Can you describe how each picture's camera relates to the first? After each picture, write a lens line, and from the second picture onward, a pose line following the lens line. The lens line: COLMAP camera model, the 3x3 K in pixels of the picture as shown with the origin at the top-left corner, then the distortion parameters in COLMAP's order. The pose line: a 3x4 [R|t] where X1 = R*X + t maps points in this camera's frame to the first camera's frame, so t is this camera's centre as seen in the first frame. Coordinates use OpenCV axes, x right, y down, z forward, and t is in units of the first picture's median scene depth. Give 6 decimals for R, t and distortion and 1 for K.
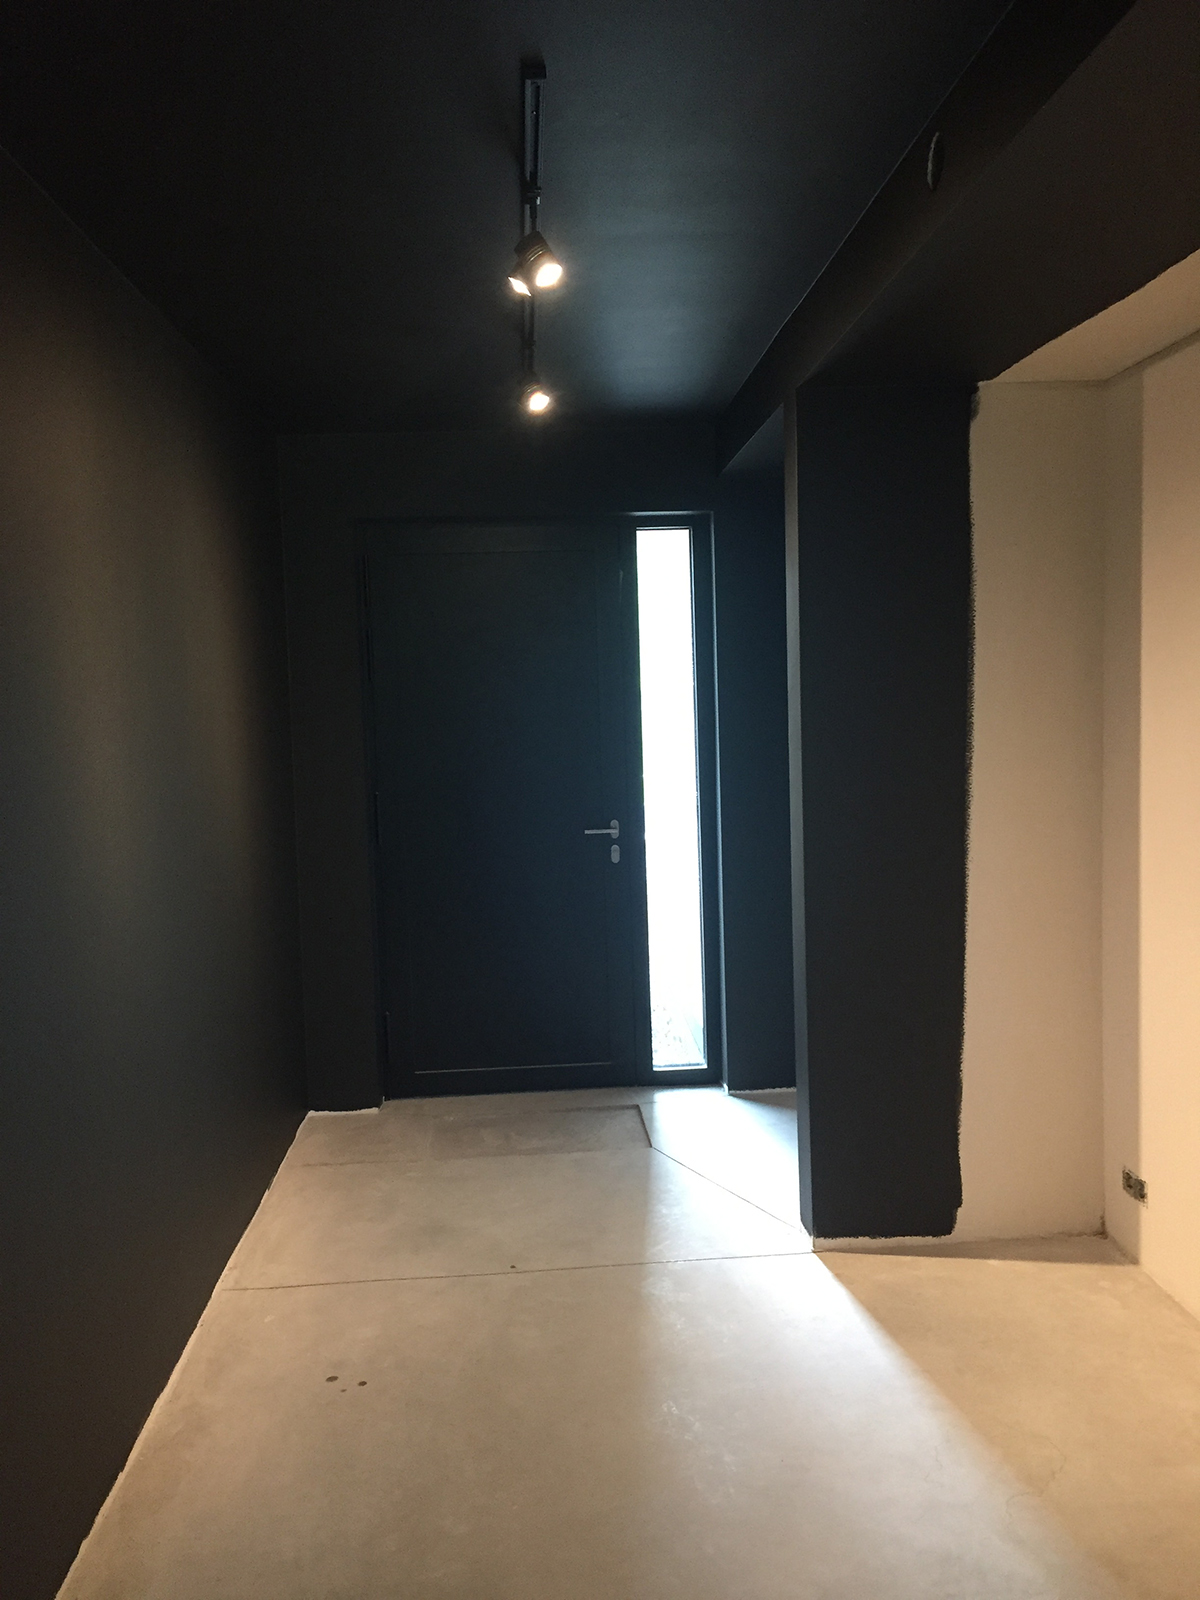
lens RADIAL K [[1361.3, 0, 600.0], [0, 1361.3, 800.0], [0, 0, 1]] dist [0.084262, -0.124231]
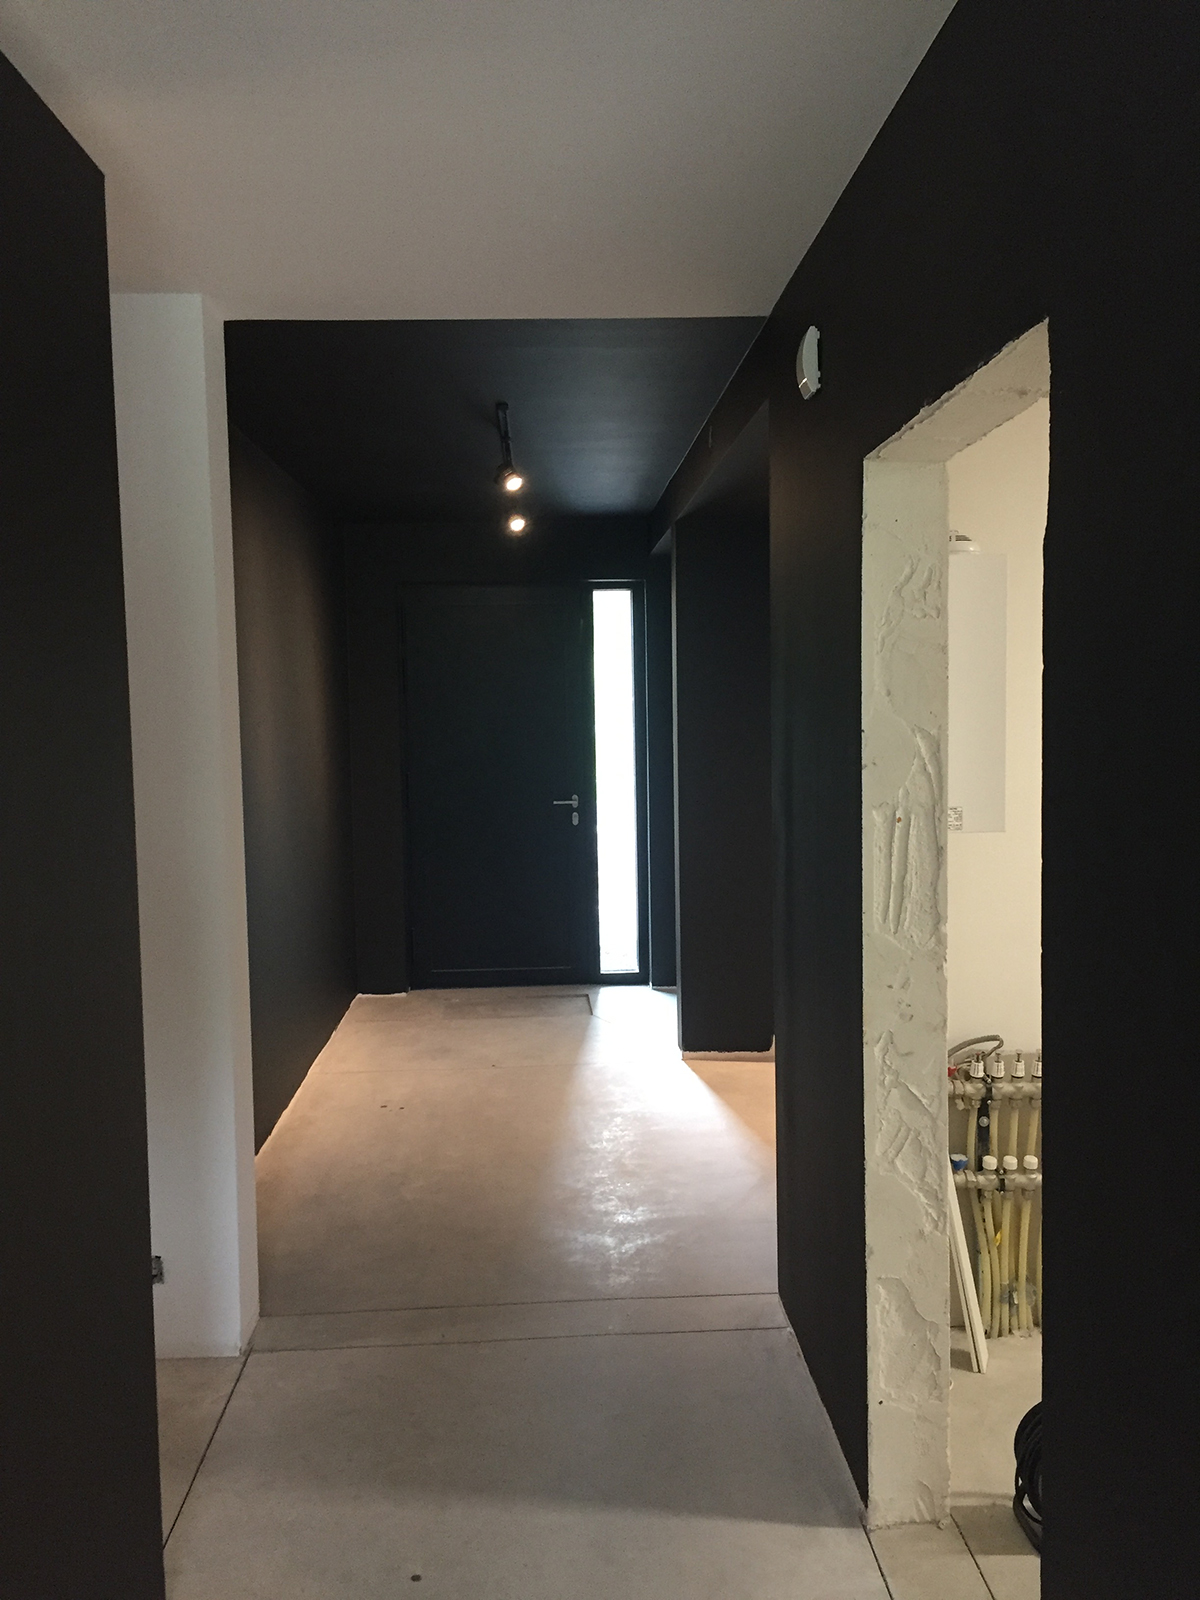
lens RADIAL K [[1361.3, 0, 600.0], [0, 1361.3, 800.0], [0, 0, 1]] dist [0.084262, -0.124231]
pose [[0.999845, 0.014275, -0.010343, 0.056014], [-0.014314, 0.999891, -0.003746, 0.027441], [0.010288, 0.003894, 0.999939, -0.453901]]
